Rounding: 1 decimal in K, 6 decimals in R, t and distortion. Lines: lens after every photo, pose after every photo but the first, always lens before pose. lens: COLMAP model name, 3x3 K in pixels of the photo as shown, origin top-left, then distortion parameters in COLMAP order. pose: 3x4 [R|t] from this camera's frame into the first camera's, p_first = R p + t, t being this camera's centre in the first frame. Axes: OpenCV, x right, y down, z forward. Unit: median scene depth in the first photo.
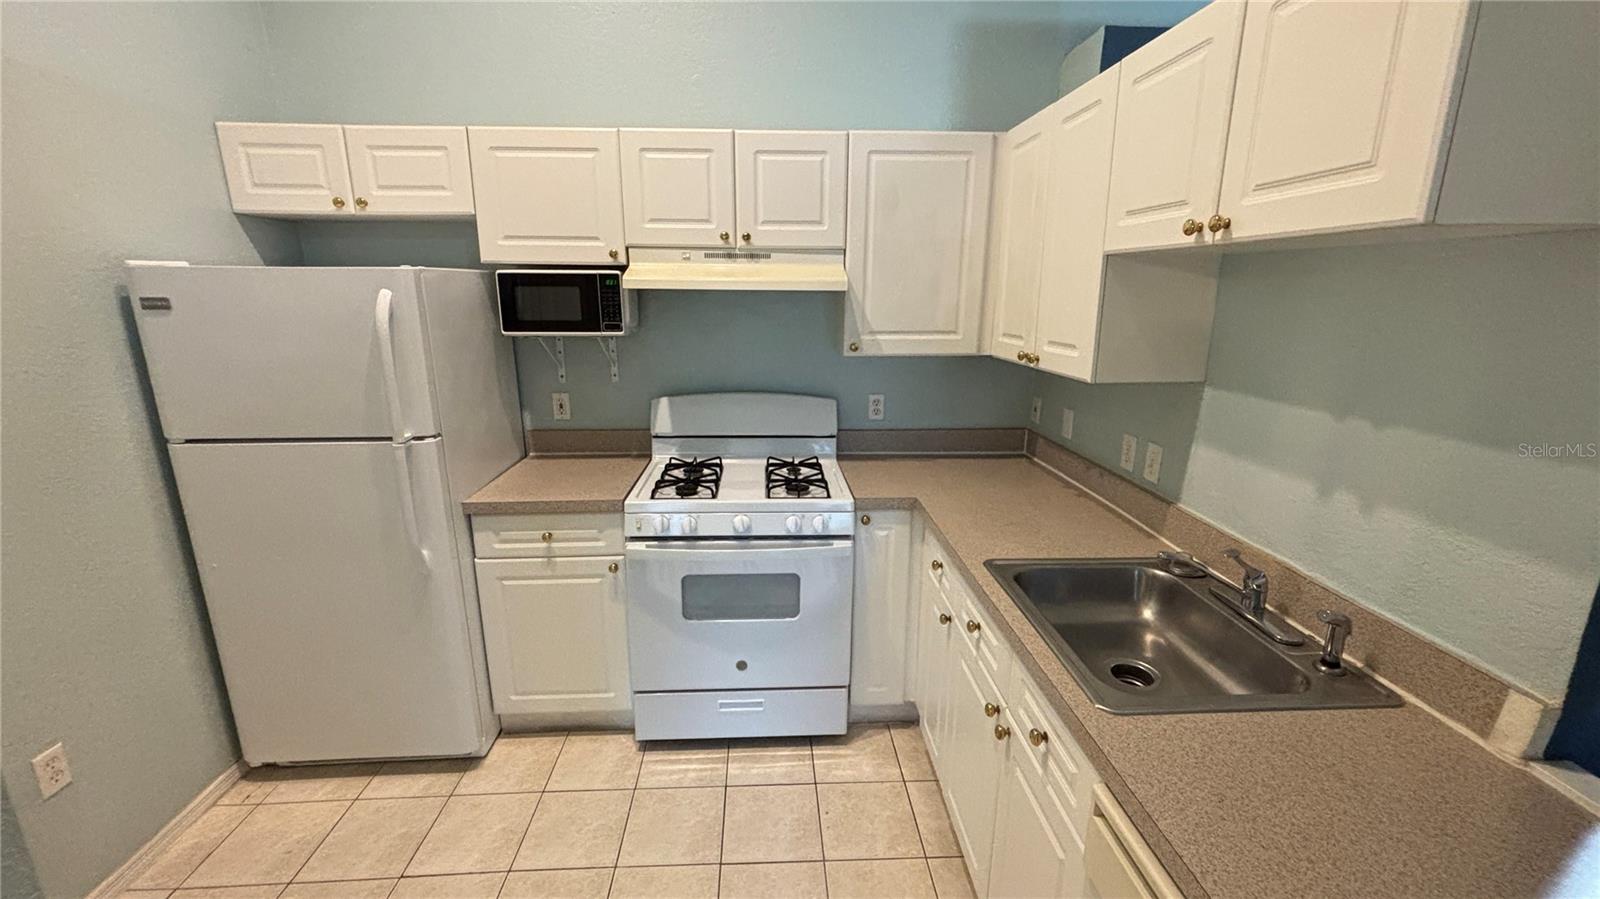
lens RADIAL K [[645.6, 0, 797.8], [0, 645.6, 447.2], [0, 0, 1]] dist [-0.000291, -0.000175]
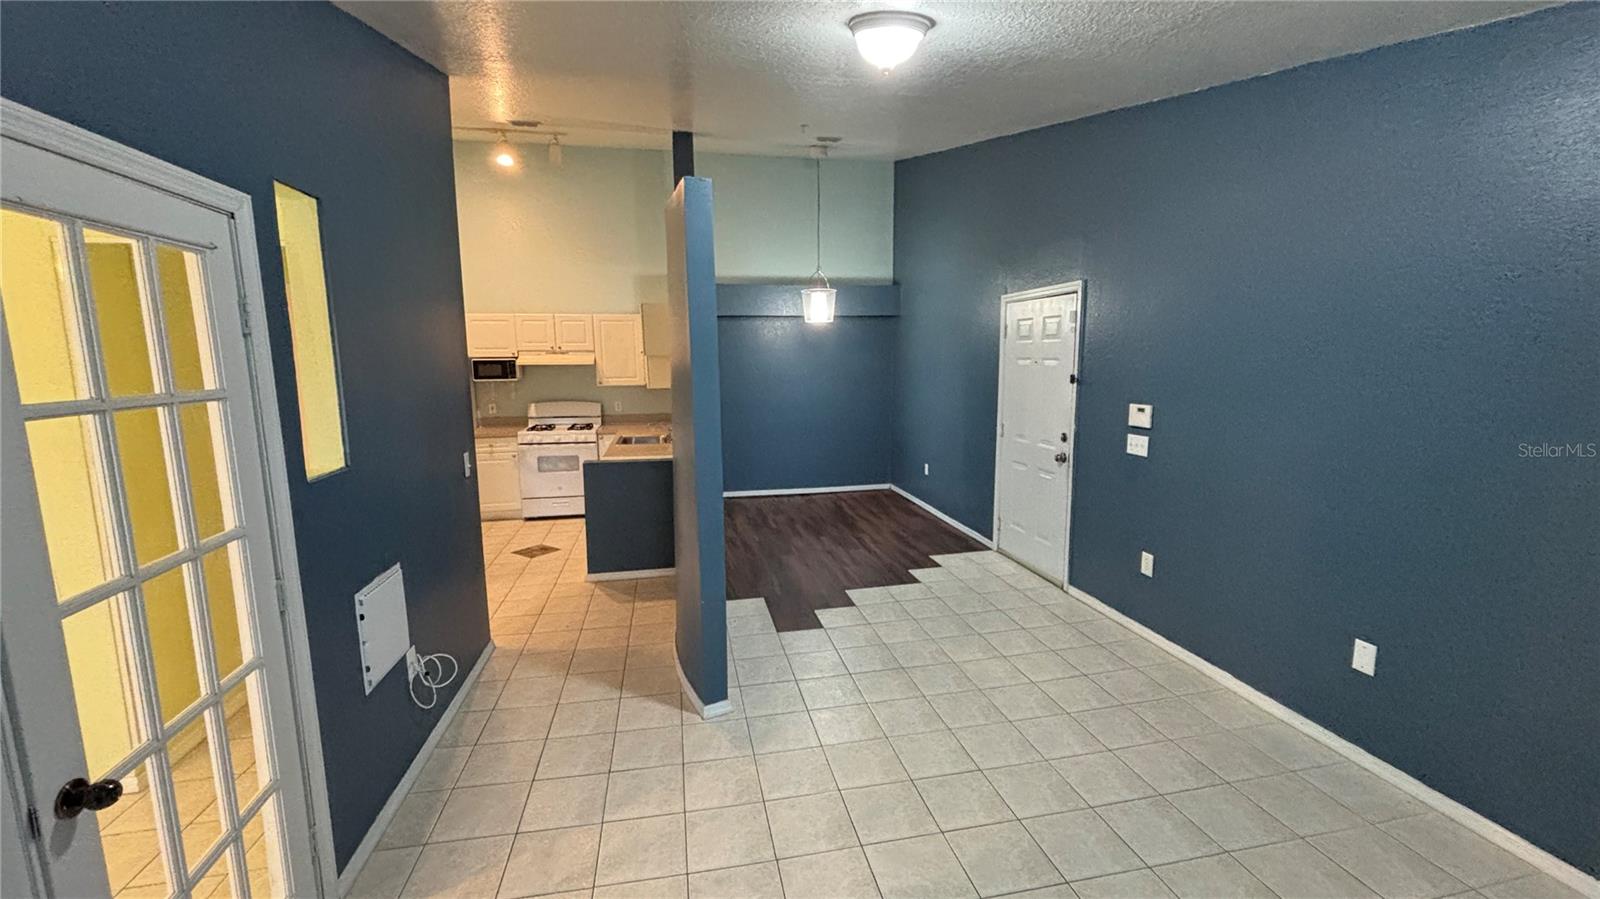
lens RADIAL K [[647.9, 0, 797.9], [0, 647.9, 431.4], [0, 0, 1]] dist [0.016627, 0.000148]
pose [[0.987904, -0.033711, 0.151355, 0.573420], [0.050515, 0.992802, -0.108589, 0.473509], [-0.146605, 0.114921, 0.982497, -2.207532]]
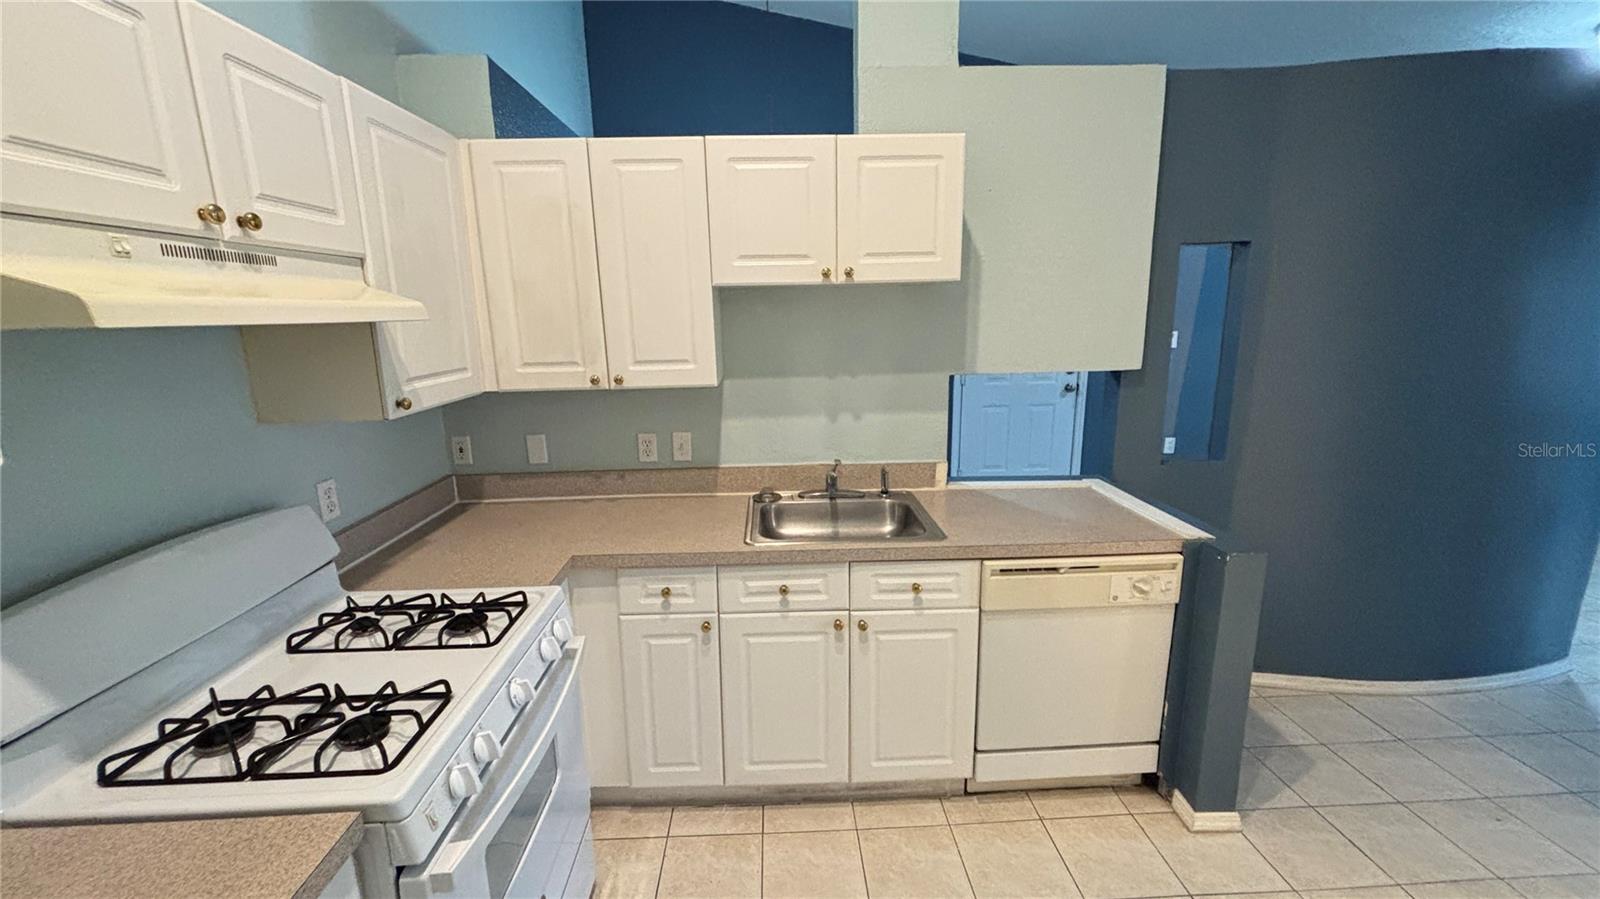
lens RADIAL K [[645.6, 0, 797.8], [0, 645.6, 447.2], [0, 0, 1]] dist [-0.000291, -0.000175]
pose [[0.009631, -0.210912, 0.977458, -0.631725], [0.255544, 0.945563, 0.201513, -0.155579], [-0.966749, 0.247843, 0.063004, 0.618335]]
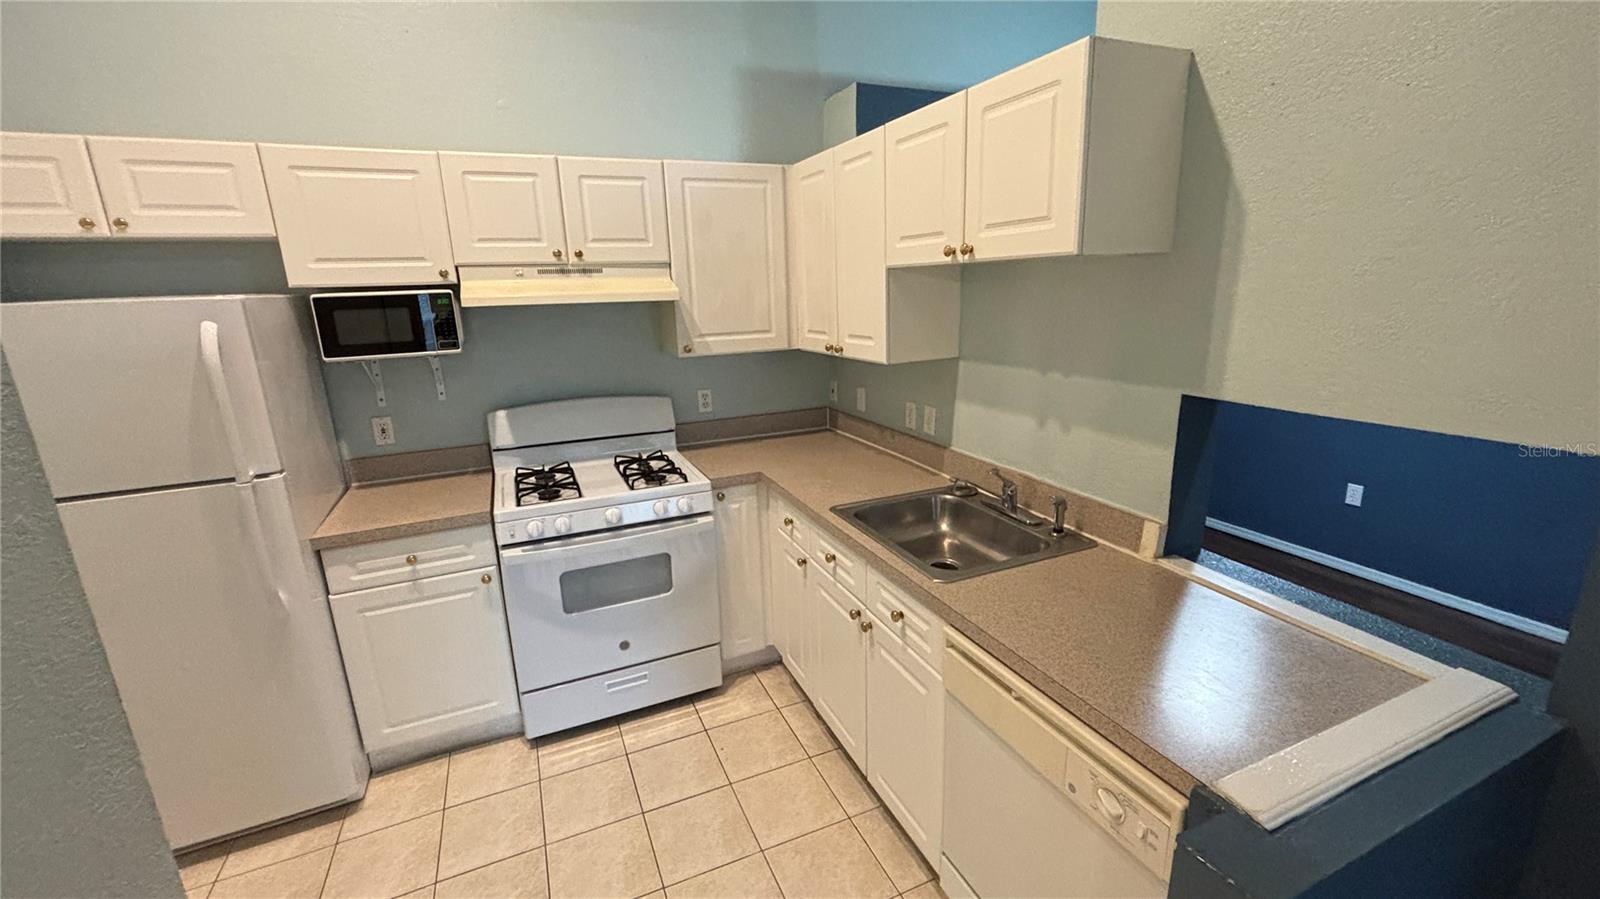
lens RADIAL K [[645.6, 0, 797.8], [0, 645.6, 447.2], [0, 0, 1]] dist [-0.000291, -0.000175]
pose [[0.931671, -0.119731, 0.343007, -0.152520], [0.118579, 0.992644, 0.024413, 0.012745], [-0.343407, 0.017928, 0.939016, -0.141405]]
